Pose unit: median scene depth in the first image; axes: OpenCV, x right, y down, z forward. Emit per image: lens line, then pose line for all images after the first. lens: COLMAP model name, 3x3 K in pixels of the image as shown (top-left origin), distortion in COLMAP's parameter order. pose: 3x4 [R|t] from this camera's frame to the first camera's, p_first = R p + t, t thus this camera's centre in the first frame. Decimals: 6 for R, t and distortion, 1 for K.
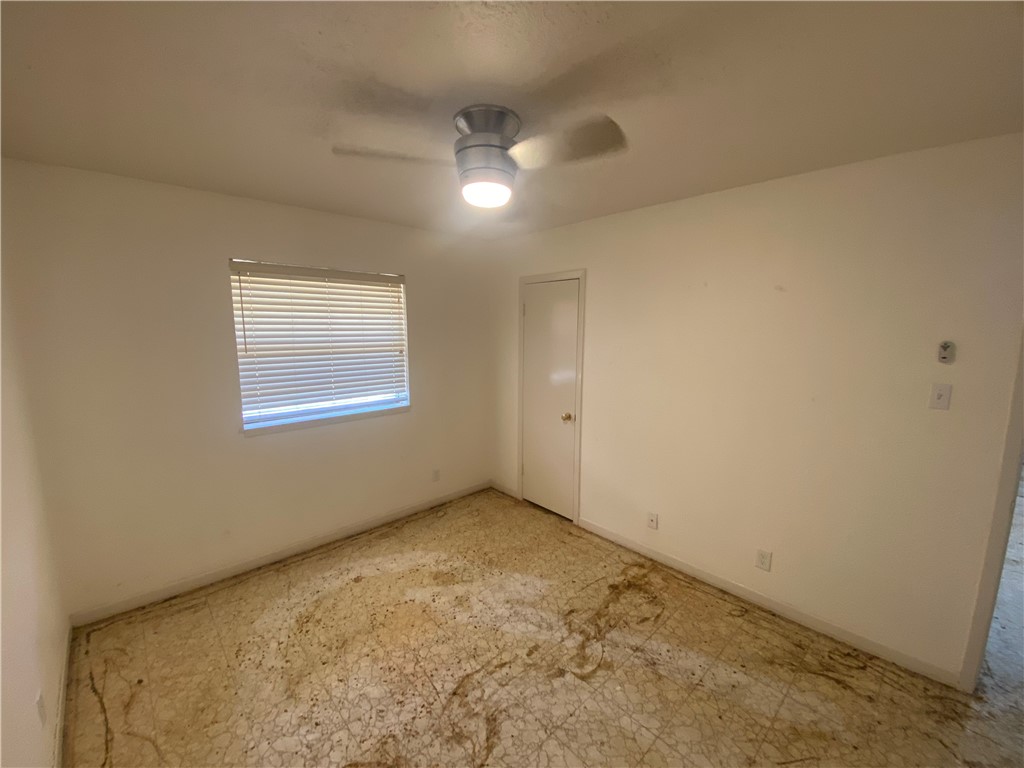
lens RADIAL K [[419.8, 0, 511.1], [0, 419.8, 378.8], [0, 0, 1]] dist [0.008675, -0.012326]
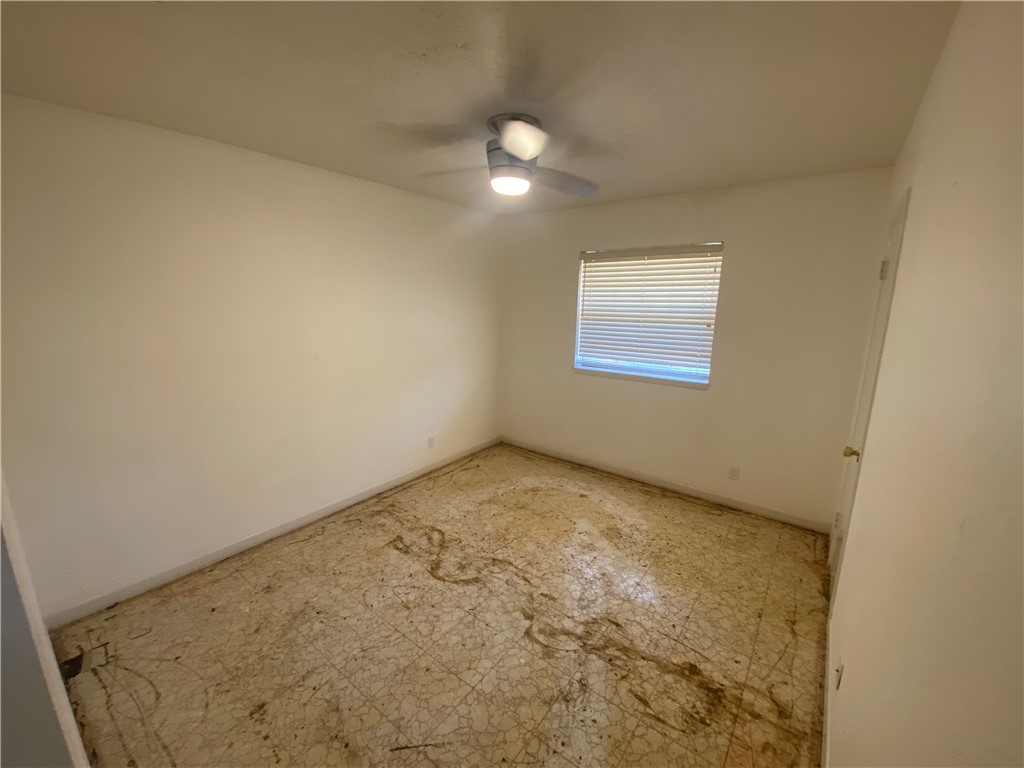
lens RADIAL K [[419.8, 0, 506.3], [0, 419.8, 377.8], [0, 0, 1]] dist [0.008675, -0.012326]
pose [[0.161992, 0.188769, -0.968568, 0.828914], [-0.154531, 0.974275, 0.164036, -0.046548], [0.974617, 0.123101, 0.186996, 0.540051]]
